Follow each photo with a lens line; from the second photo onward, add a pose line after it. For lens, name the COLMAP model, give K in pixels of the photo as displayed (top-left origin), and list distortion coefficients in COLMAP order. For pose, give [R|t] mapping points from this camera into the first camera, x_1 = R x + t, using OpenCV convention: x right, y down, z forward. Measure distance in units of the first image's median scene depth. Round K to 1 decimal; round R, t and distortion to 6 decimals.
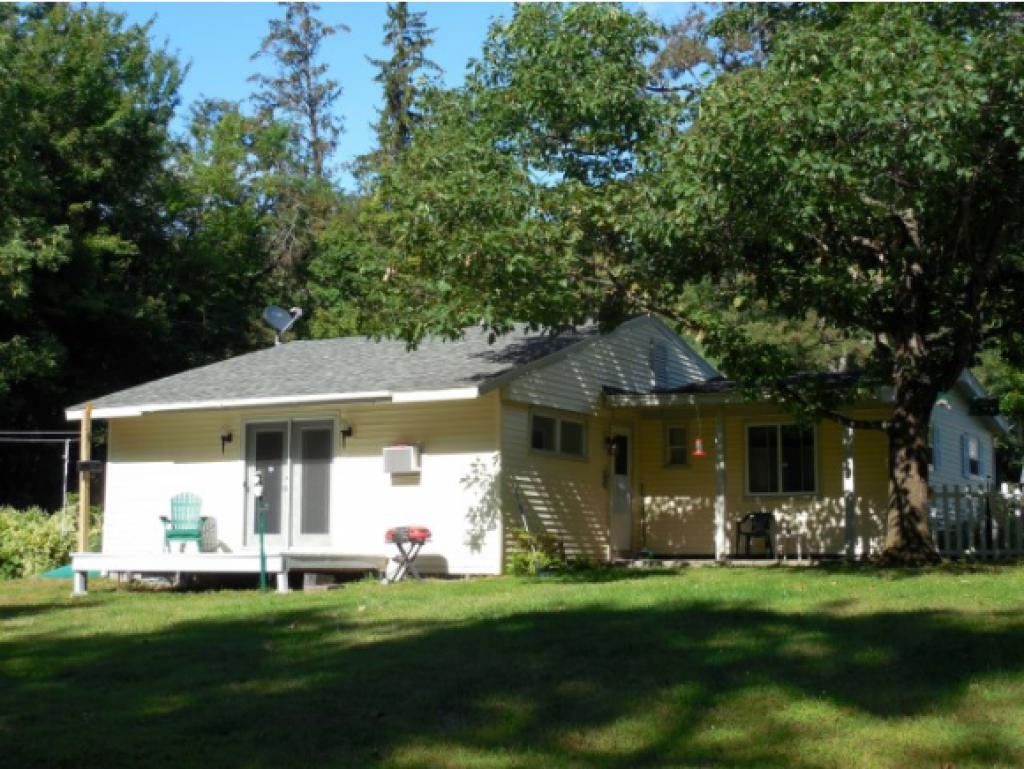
lens RADIAL K [[1450.8, 0, 512.0], [0, 1450.8, 384.5], [0, 0, 1]] dist [-0.355960, -0.002681]
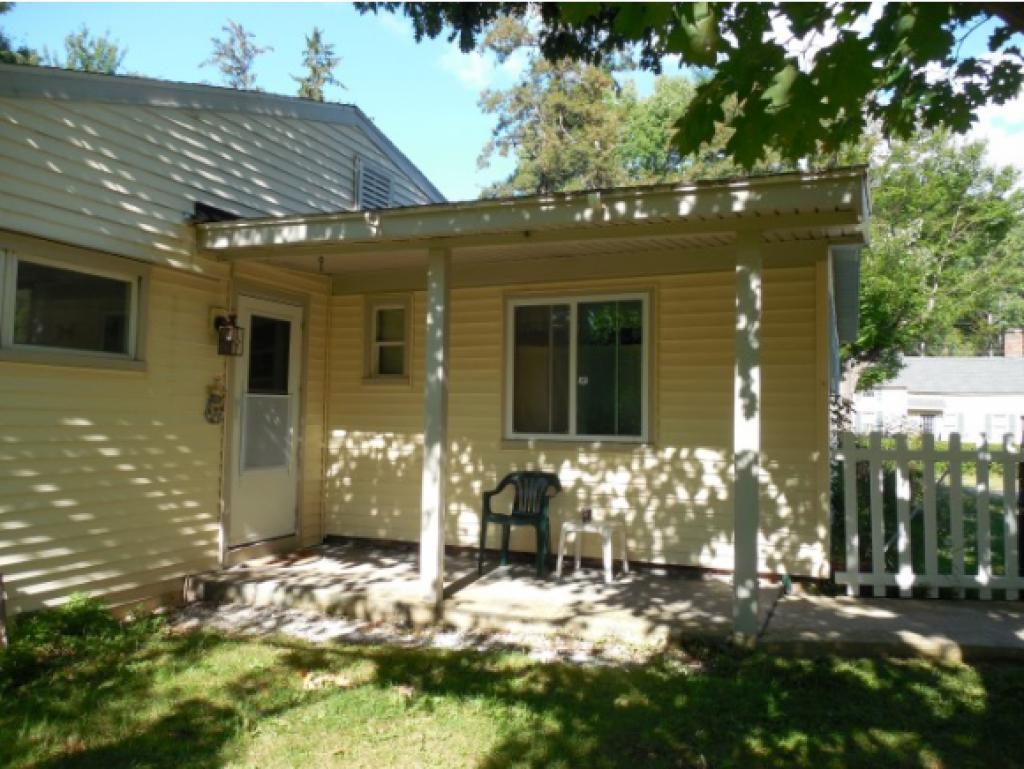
lens RADIAL K [[834.4, 0, 512.0], [0, 834.4, 384.5], [0, 0, 1]] dist [-0.121411, 0.003491]
pose [[0.994028, 0.008486, 0.108796, 0.132890], [-0.016854, 0.996948, 0.076229, 0.036953], [-0.107817, -0.077607, 0.991137, 0.707892]]
